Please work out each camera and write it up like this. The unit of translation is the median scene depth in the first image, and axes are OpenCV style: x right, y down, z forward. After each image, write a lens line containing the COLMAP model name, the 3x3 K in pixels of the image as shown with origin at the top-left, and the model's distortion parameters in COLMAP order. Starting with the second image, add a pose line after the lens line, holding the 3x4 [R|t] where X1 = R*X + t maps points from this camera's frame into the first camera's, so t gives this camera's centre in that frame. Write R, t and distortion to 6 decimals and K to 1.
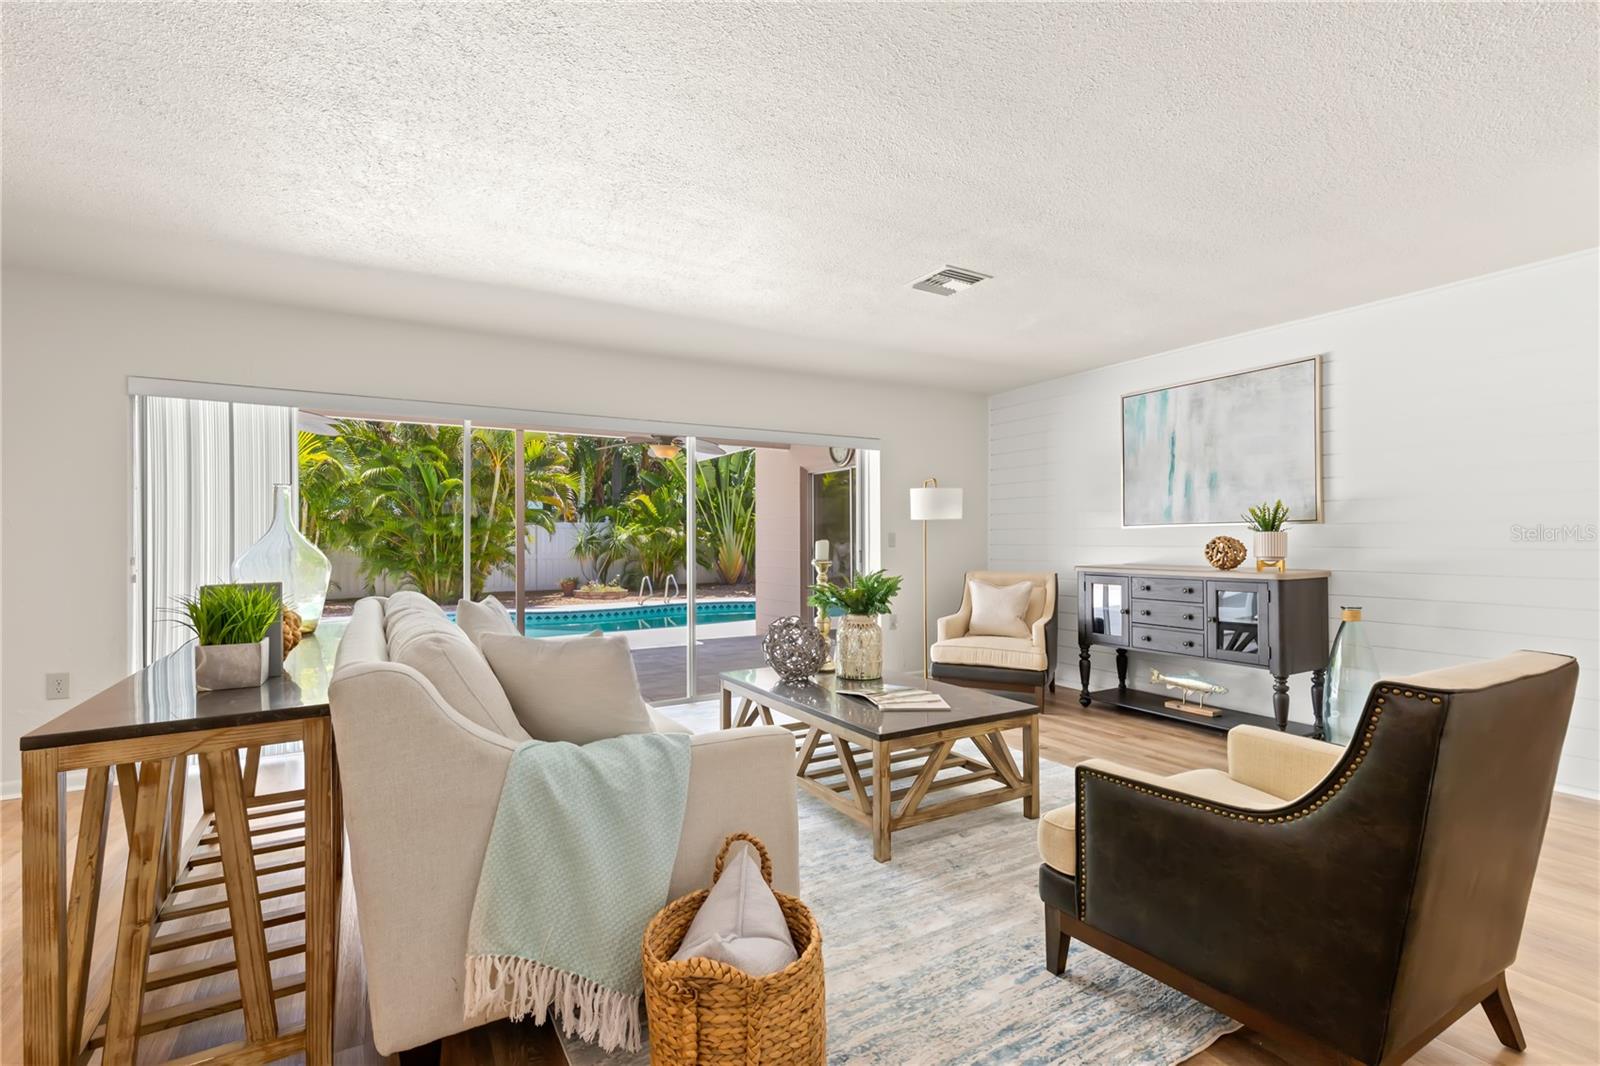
lens RADIAL K [[721.4, 0, 794.3], [0, 721.4, 530.1], [0, 0, 1]] dist [0.008845, -0.003081]
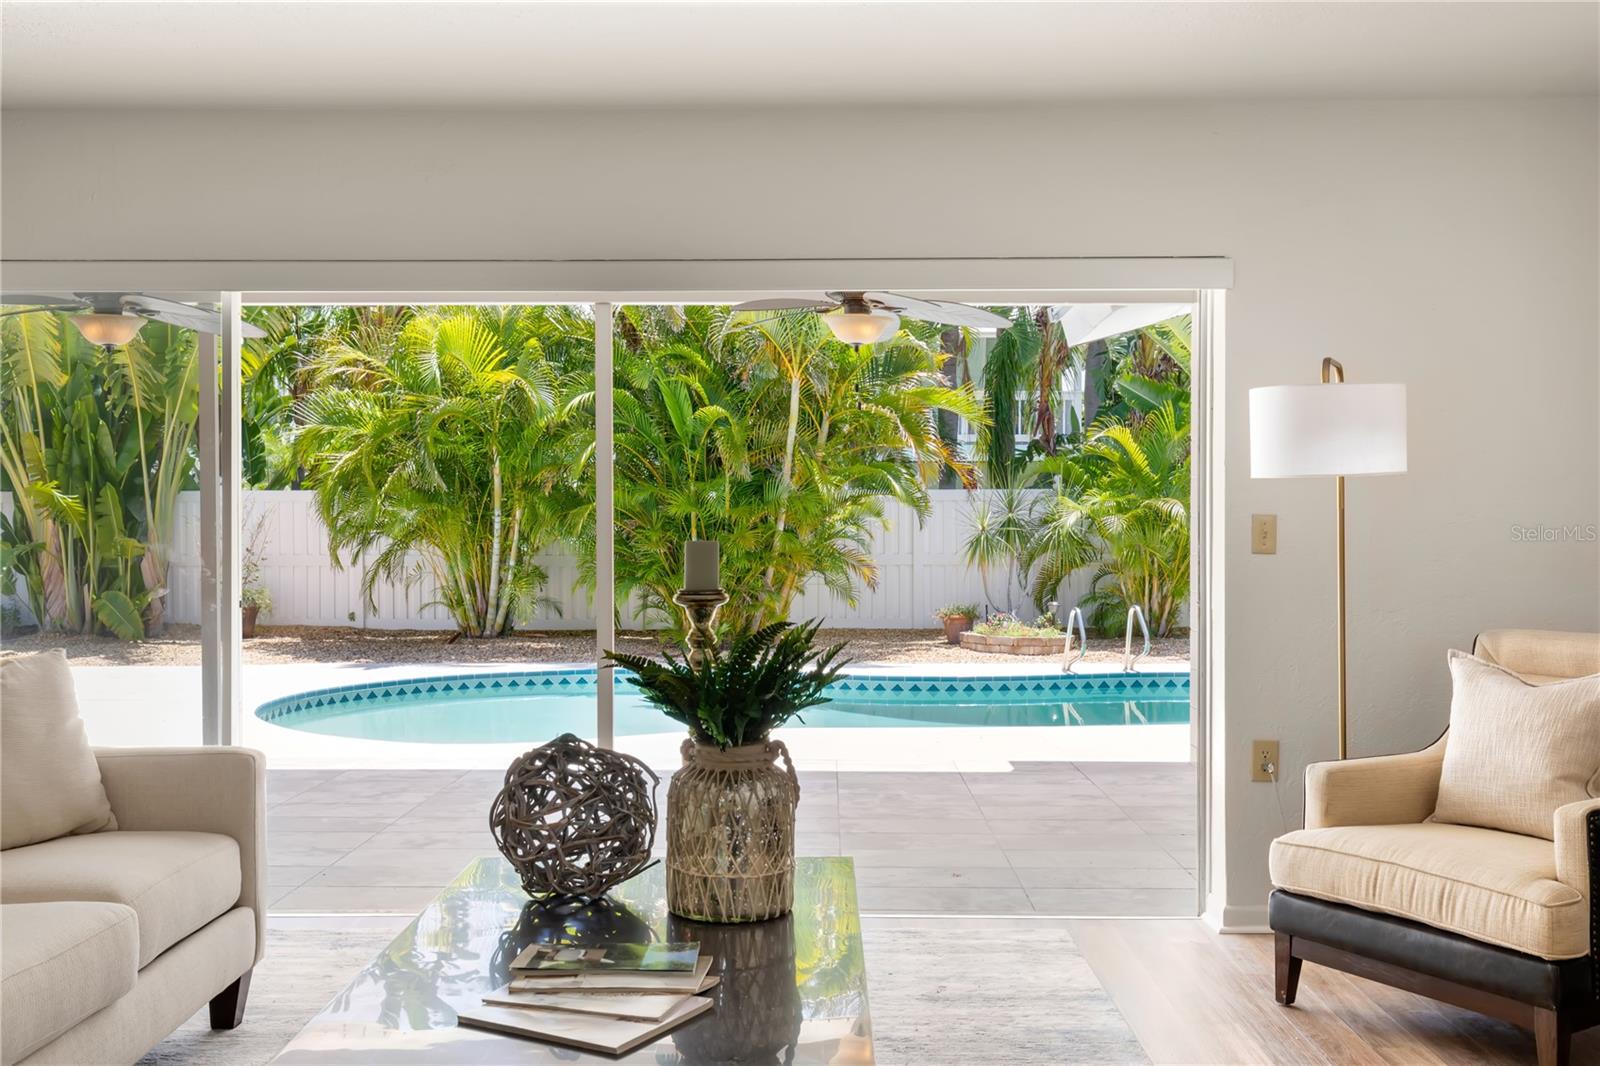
lens RADIAL K [[1529.7, 0, 791.9], [0, 1529.7, 544.6], [0, 0, 1]] dist [-0.000759, 0.000000]
pose [[0.860882, 0.009541, -0.508716, 0.360413], [0.004132, 0.999660, 0.025741, -0.001921], [0.508789, -0.024262, 0.860550, 0.247592]]
